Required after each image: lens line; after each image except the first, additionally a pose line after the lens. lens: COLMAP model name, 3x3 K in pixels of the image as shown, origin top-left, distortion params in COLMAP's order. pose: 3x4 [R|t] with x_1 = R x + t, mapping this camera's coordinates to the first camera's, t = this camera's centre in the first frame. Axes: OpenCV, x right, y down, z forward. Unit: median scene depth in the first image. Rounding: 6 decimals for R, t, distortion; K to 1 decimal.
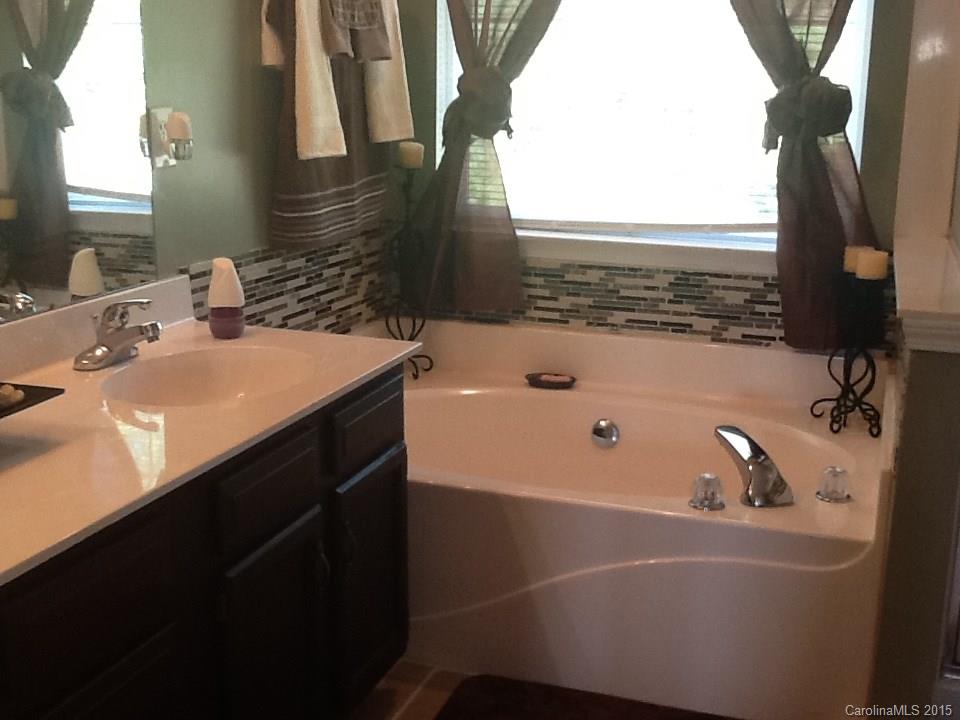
lens RADIAL K [[1168.9, 0, 477.2], [0, 1168.9, 386.8], [0, 0, 1]] dist [-0.005576, 0.000000]
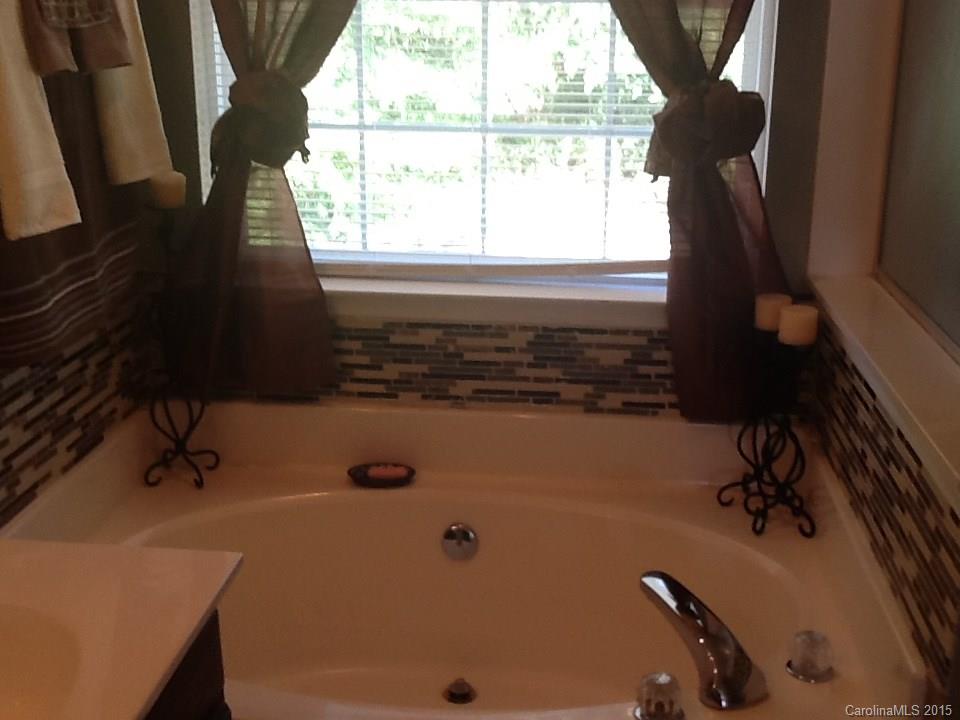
lens RADIAL K [[1168.9, 0, 480.8], [0, 1168.9, 369.4], [0, 0, 1]] dist [-0.005576, 0.000000]
pose [[0.971304, -0.083173, 0.222824, -0.043284], [0.068988, 0.995108, 0.070717, -0.139319], [-0.227616, -0.053315, 0.972290, 0.276397]]
